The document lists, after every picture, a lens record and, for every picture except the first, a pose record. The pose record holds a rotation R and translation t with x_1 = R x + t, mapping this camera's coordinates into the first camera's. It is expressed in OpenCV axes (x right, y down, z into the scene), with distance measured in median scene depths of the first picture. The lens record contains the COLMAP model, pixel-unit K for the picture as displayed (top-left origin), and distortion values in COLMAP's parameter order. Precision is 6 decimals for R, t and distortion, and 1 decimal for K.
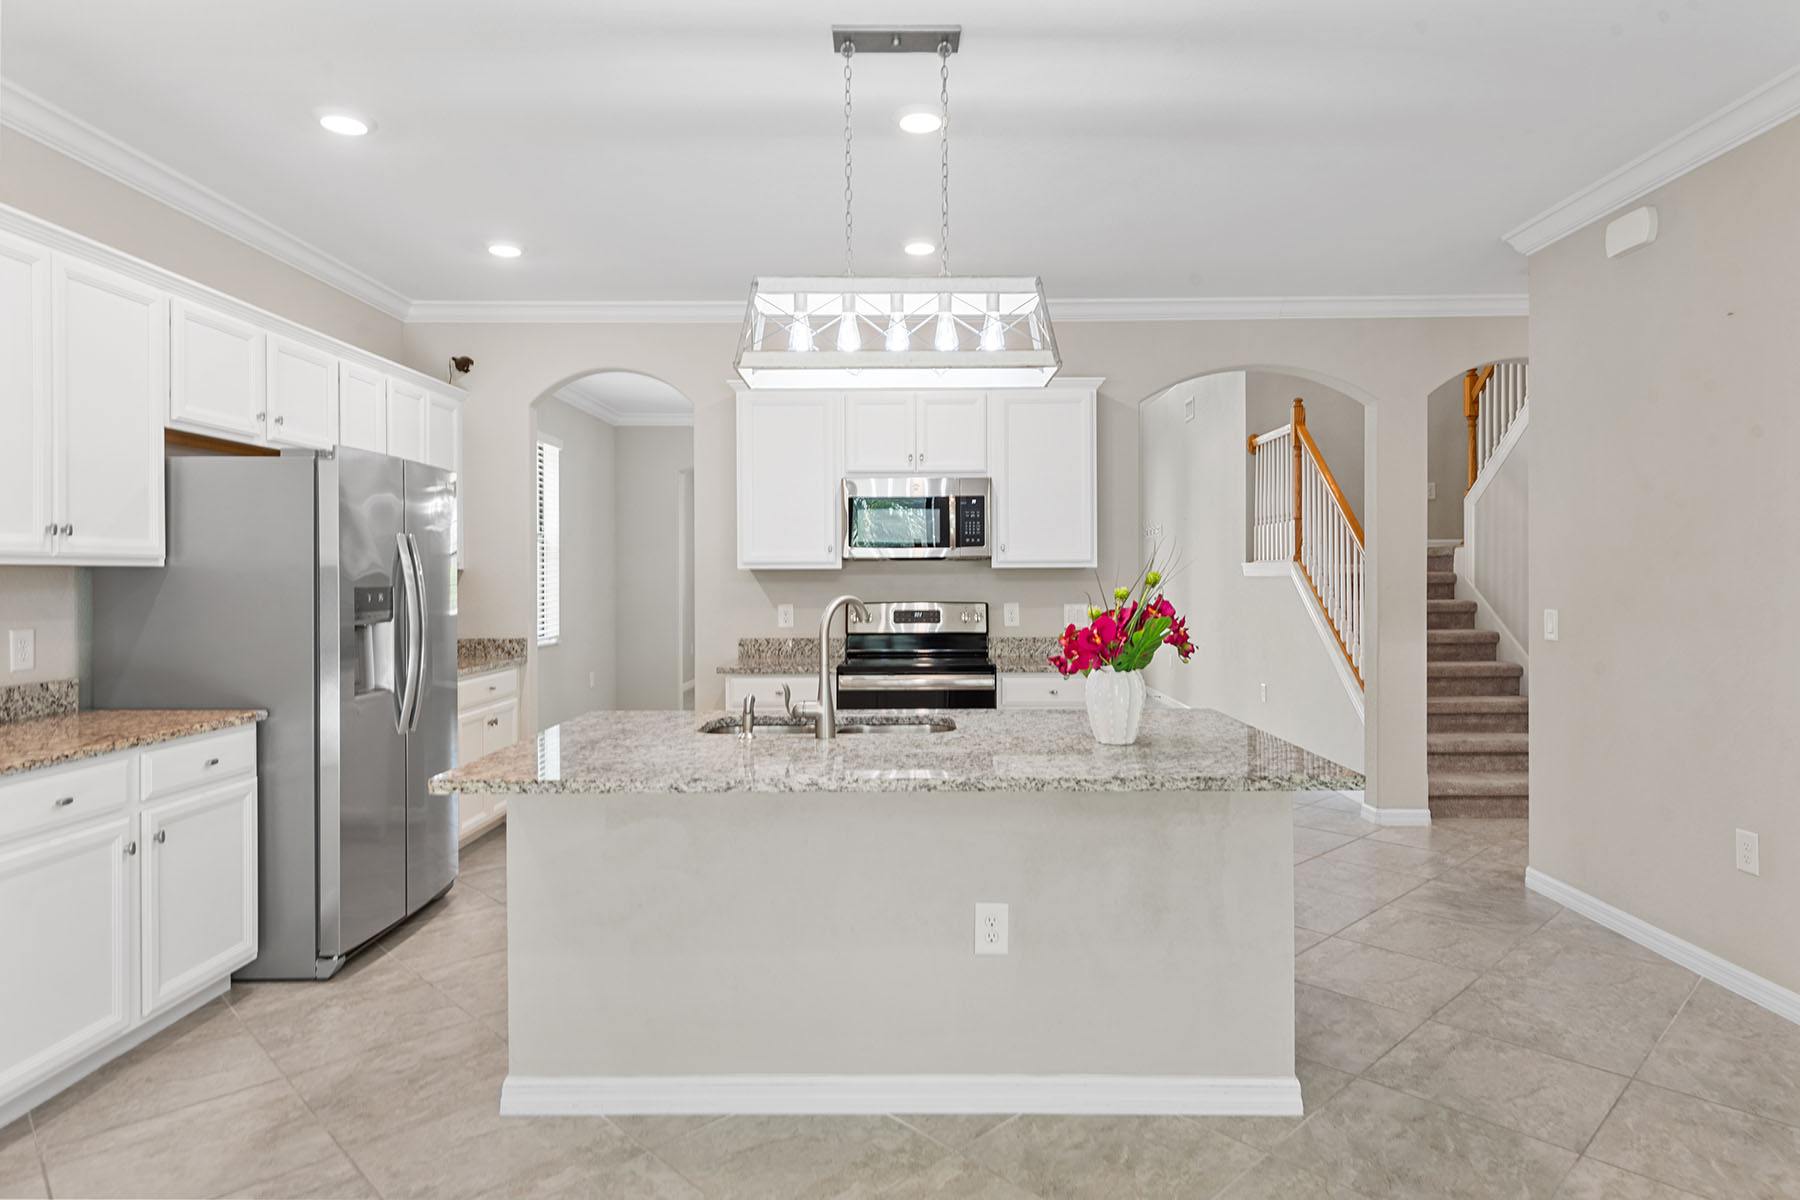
lens RADIAL K [[1048.8, 0, 913.8], [0, 1048.8, 581.9], [0, 0, 1]] dist [0.014704, -0.003617]
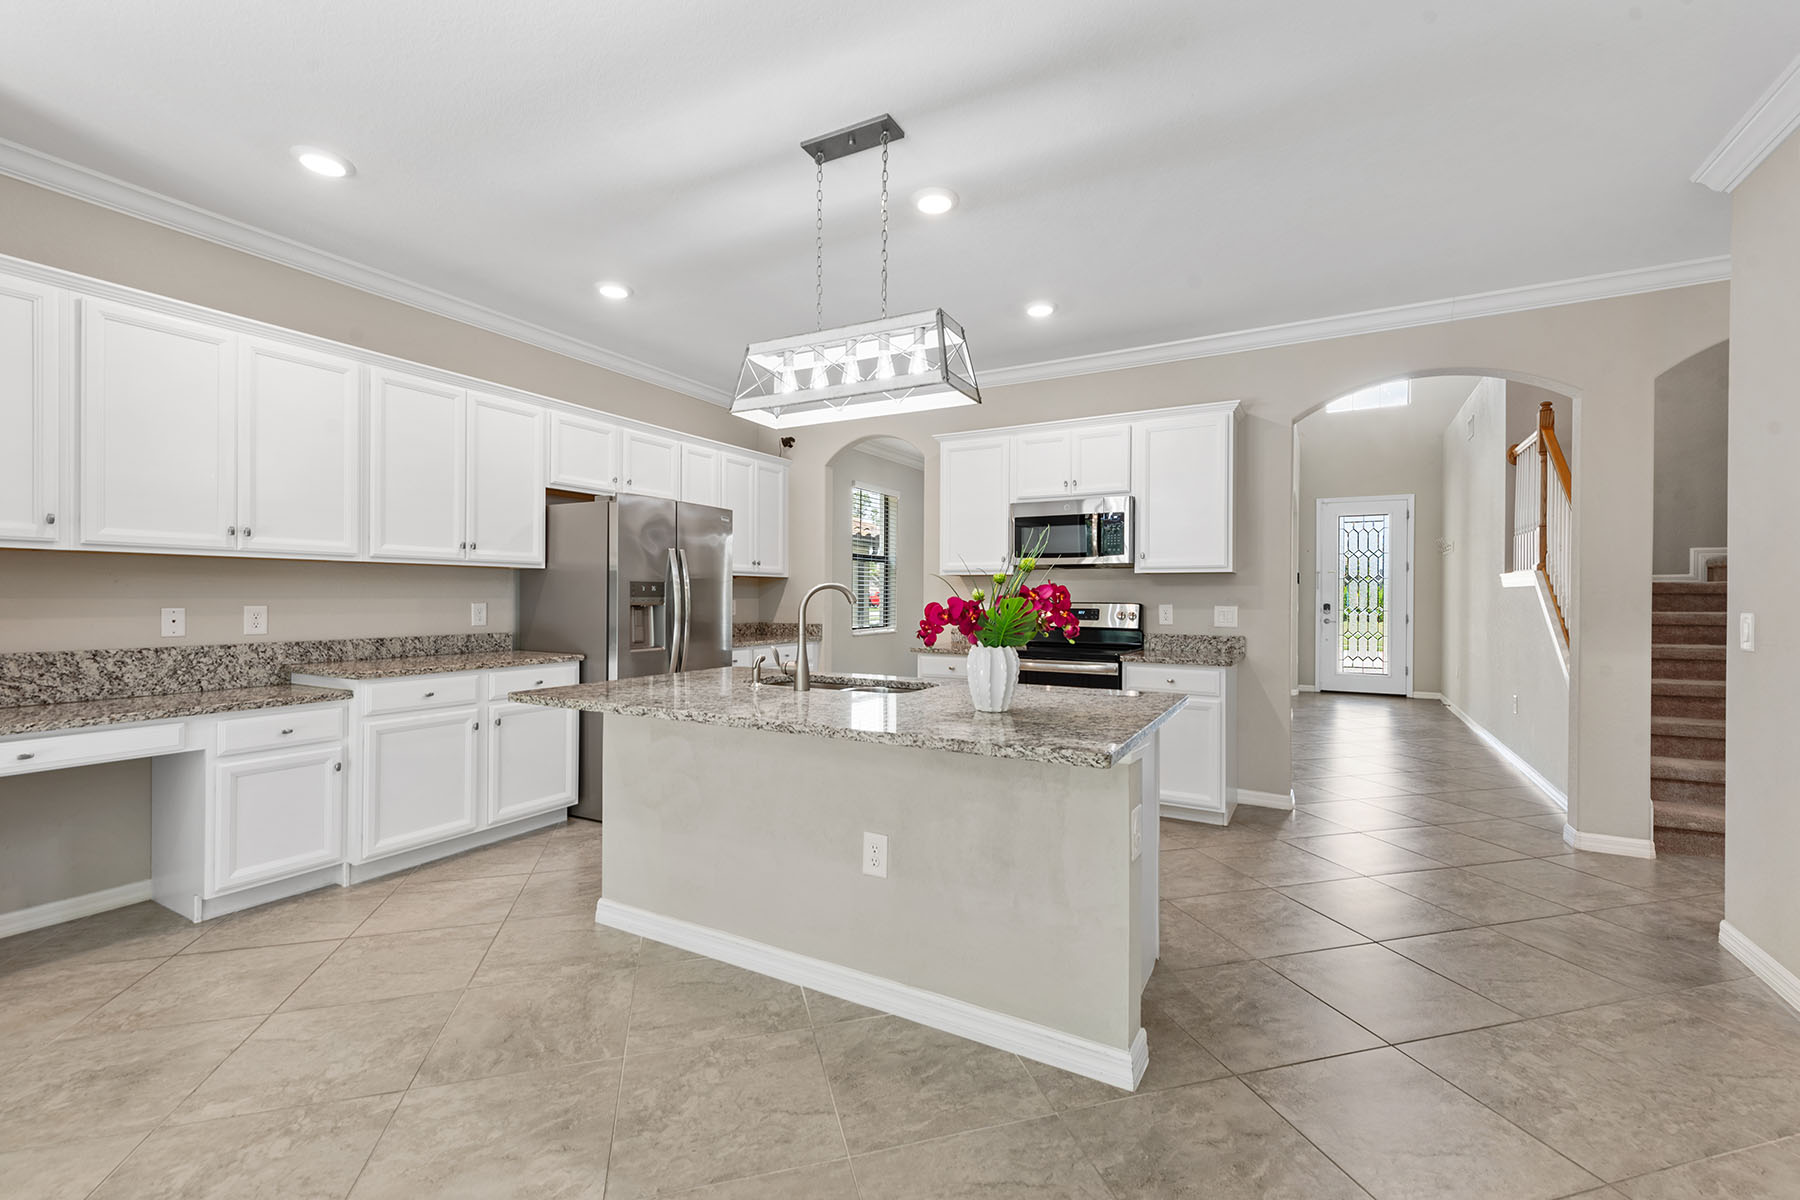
lens RADIAL K [[762.6, 0, 908.3], [0, 762.6, 601.1], [0, 0, 1]] dist [0.013747, -0.002213]
pose [[0.875645, 0.010905, -0.482832, 0.418059], [-0.010988, 0.999936, 0.002658, 0.028964], [0.482830, 0.002978, 0.875709, 0.198156]]
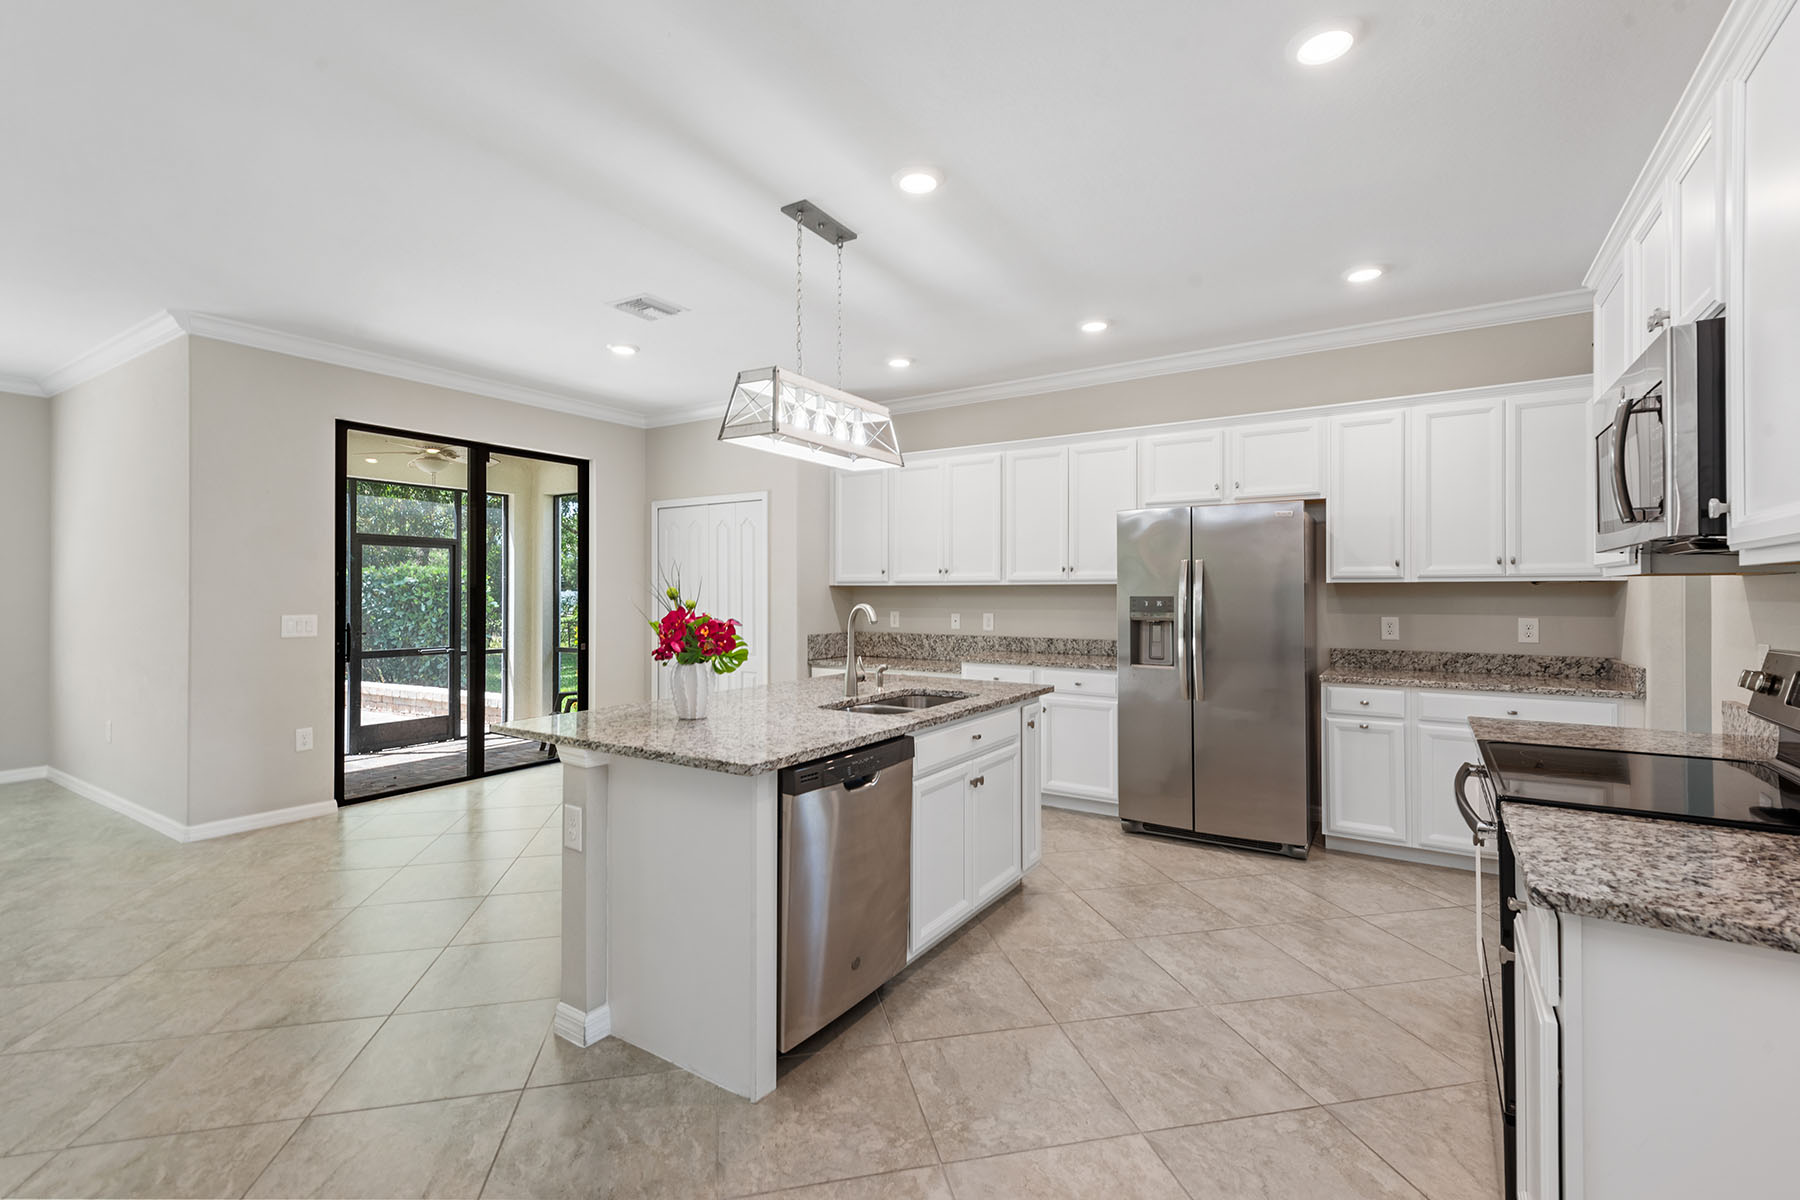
lens RADIAL K [[801.7, 0, 888.0], [0, 801.7, 593.9], [0, 0, 1]] dist [0.011862, -0.001532]
pose [[-0.555117, 0.004567, -0.831760, 0.731925], [-0.004397, 0.999955, 0.008425, -0.007856], [0.831761, 0.008334, -0.555072, 1.445876]]
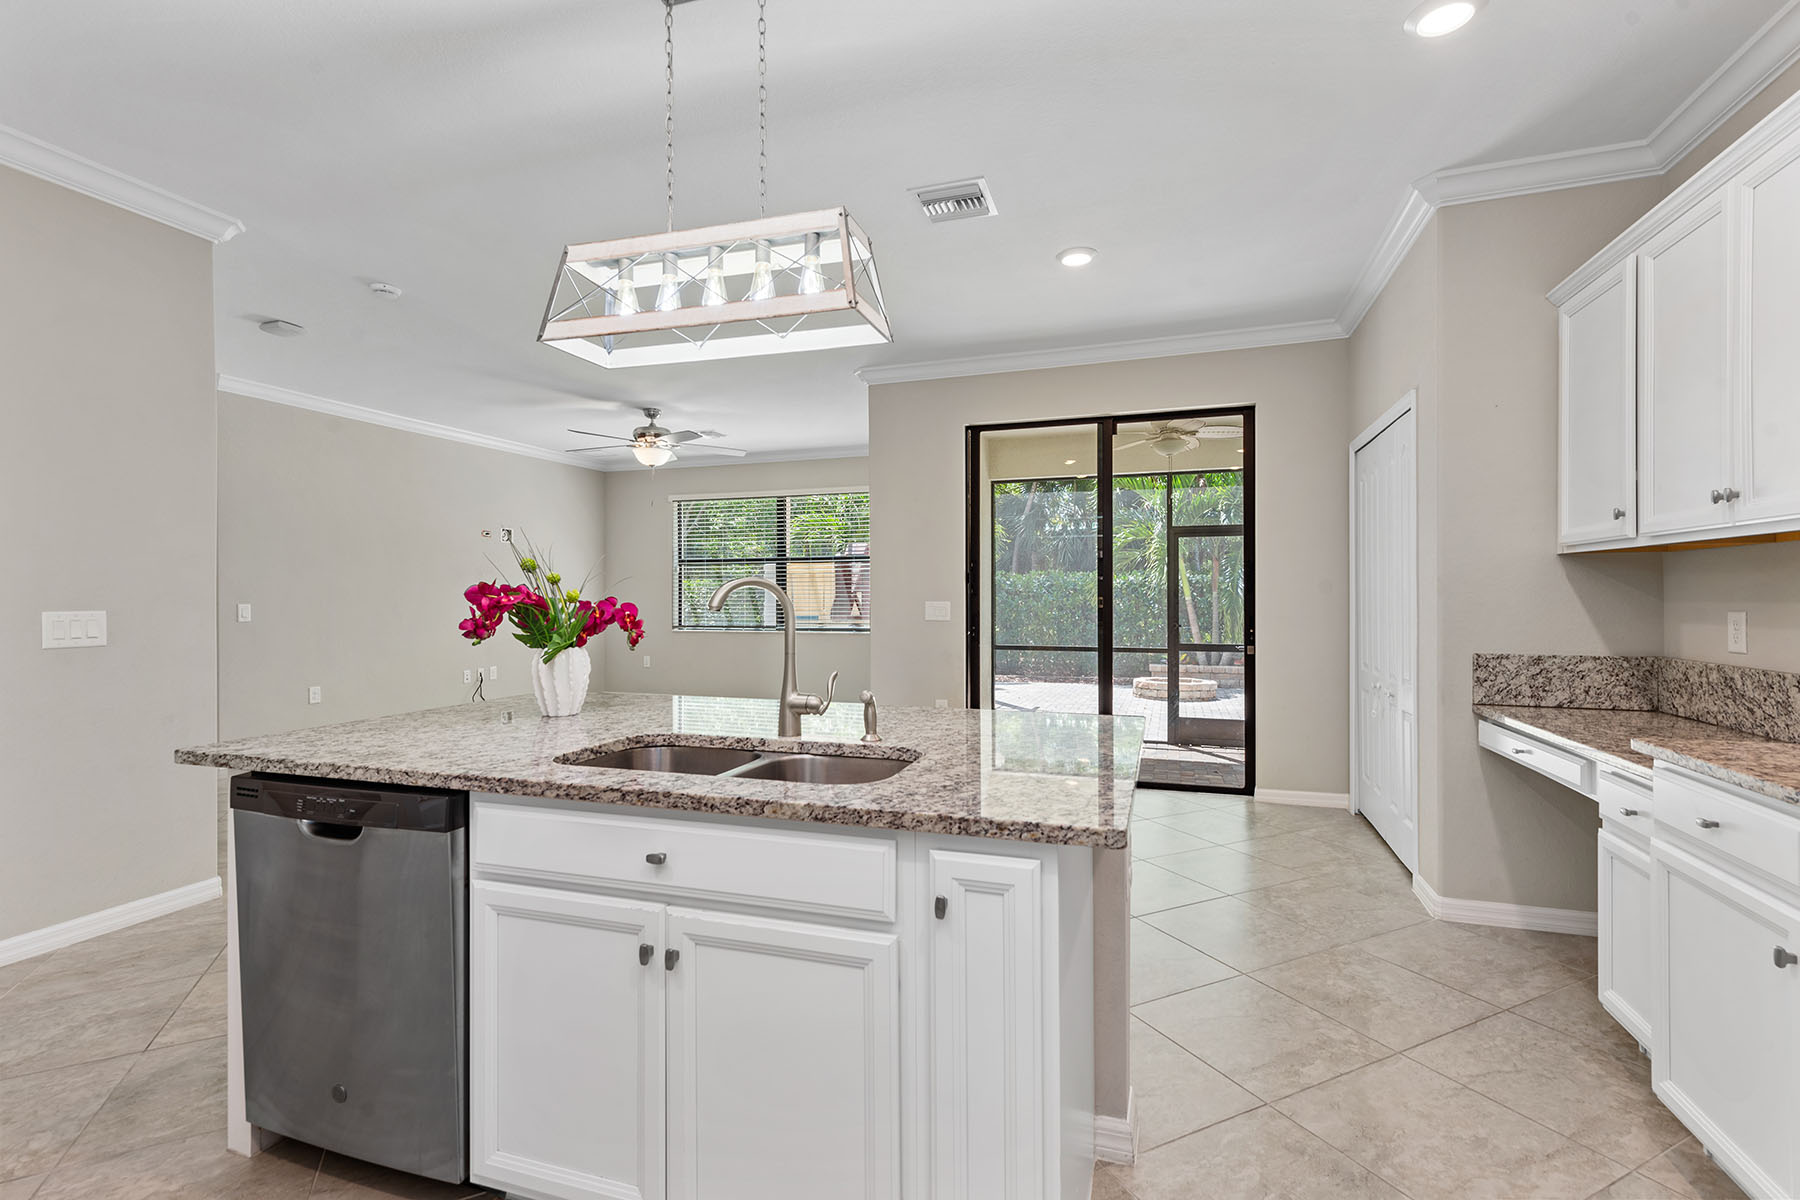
lens RADIAL K [[801.7, 0, 890.9], [0, 801.7, 598.9], [0, 0, 1]] dist [0.011862, -0.001532]
pose [[-0.945346, 0.003368, 0.326051, -0.332325], [0.007713, 0.999898, 0.012033, 0.021729], [-0.325978, 0.013890, -0.945275, 1.382065]]
